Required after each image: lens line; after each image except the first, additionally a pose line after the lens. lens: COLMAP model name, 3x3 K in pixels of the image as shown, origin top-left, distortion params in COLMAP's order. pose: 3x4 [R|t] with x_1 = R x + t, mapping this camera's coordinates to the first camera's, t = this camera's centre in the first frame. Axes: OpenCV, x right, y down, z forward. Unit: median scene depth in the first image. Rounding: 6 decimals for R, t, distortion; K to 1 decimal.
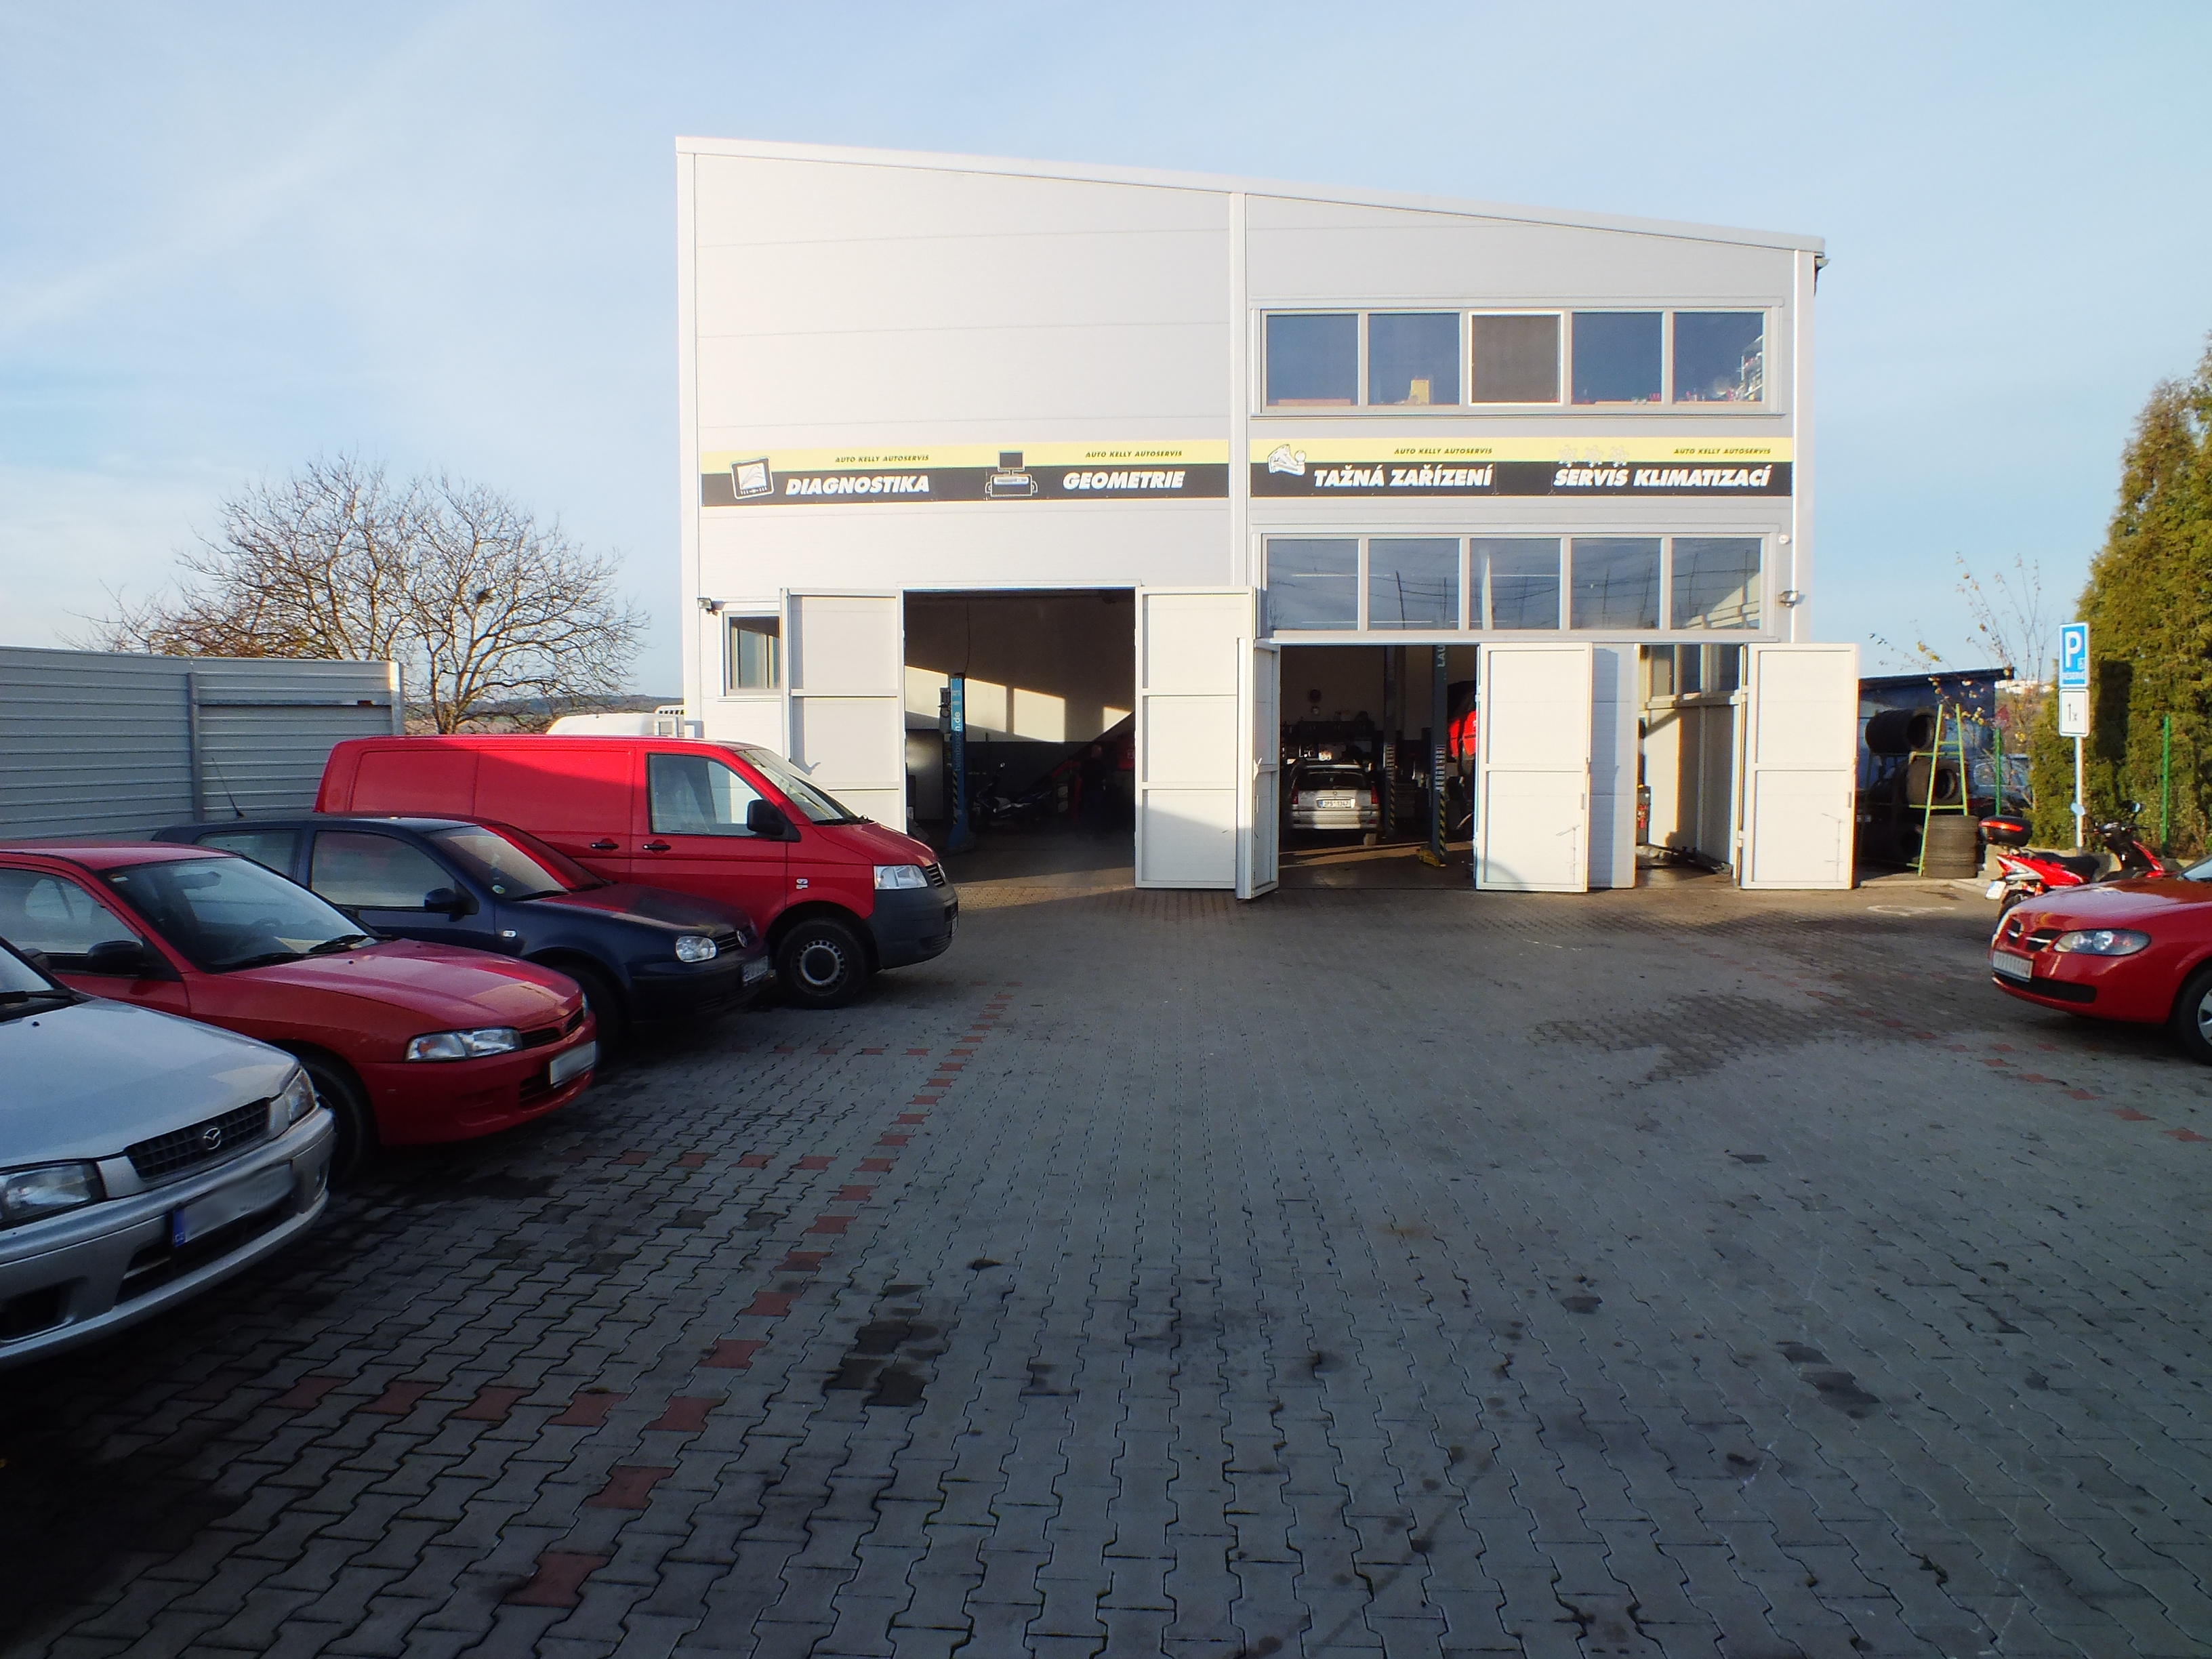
lens RADIAL K [[1377.7, 0, 1105.6], [0, 1377.7, 823.3], [0, 0, 1]] dist [-0.090035, 0.027481]
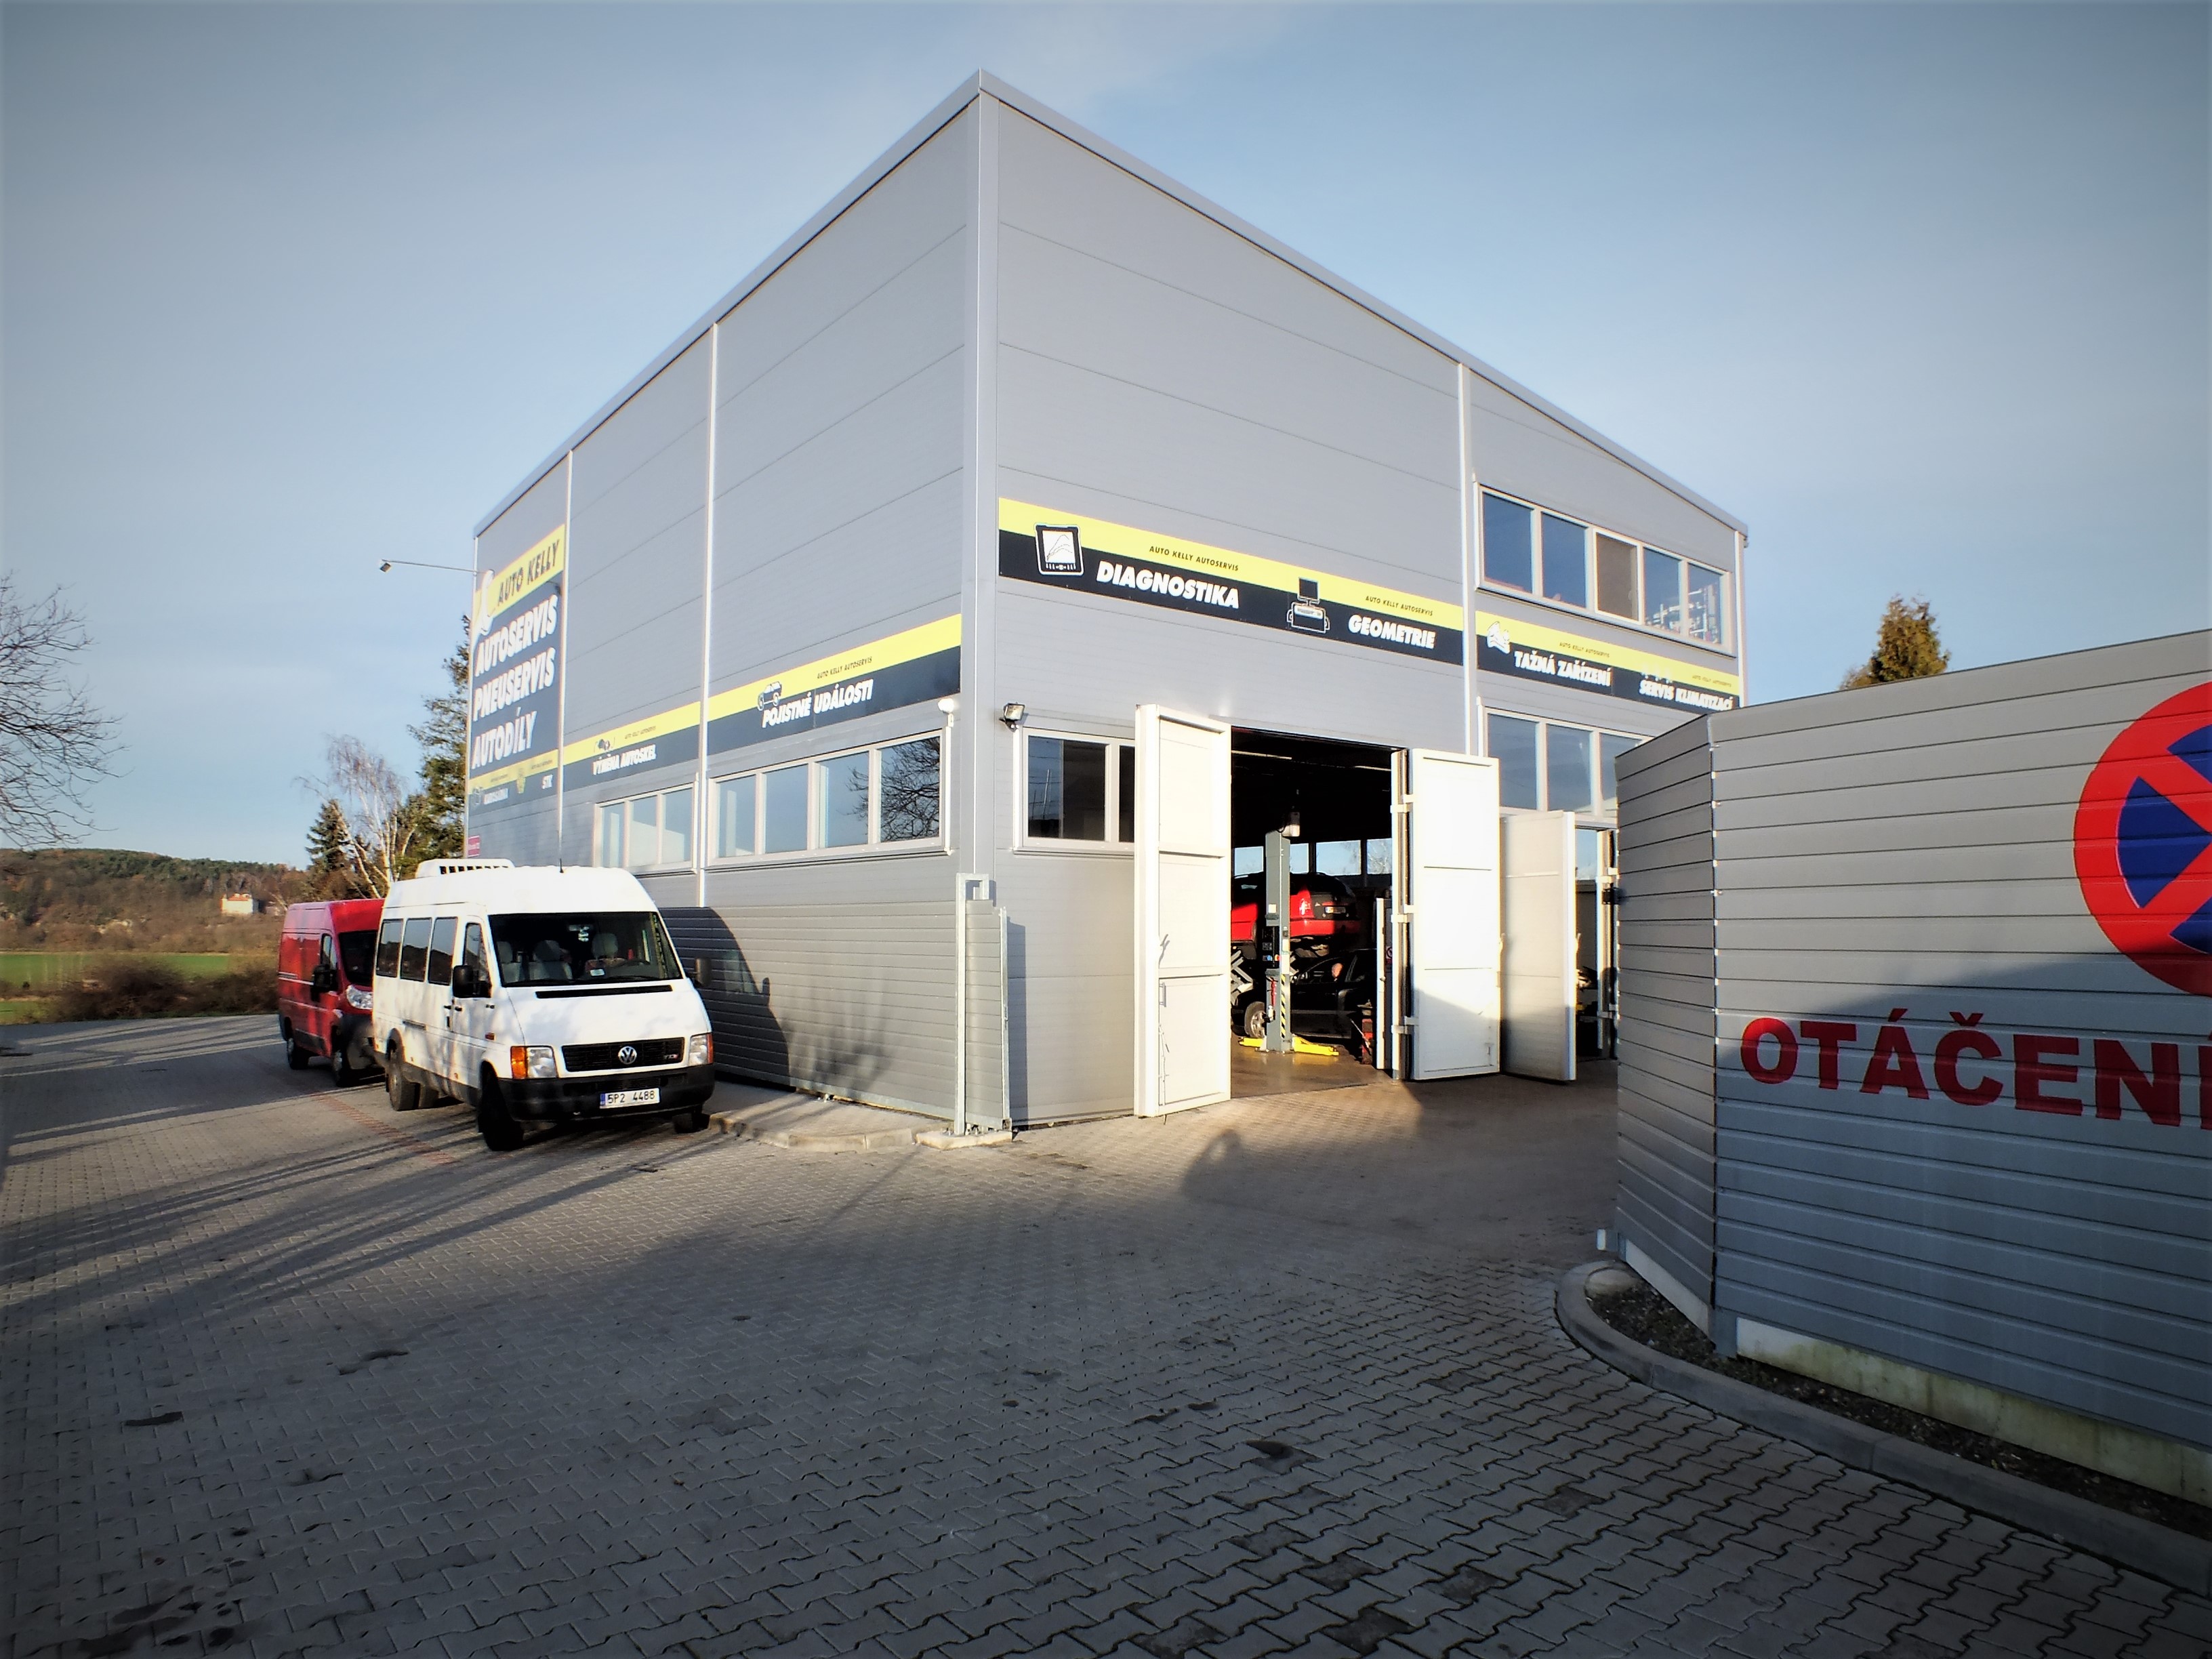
lens RADIAL K [[1377.7, 0, 1112.8], [0, 1377.7, 851.7], [0, 0, 1]] dist [-0.090035, 0.027481]
pose [[0.746185, 0.041880, 0.664420, -0.729045], [0.031697, 0.994653, -0.098293, -0.020254], [-0.664983, 0.094405, 0.740868, 0.459897]]
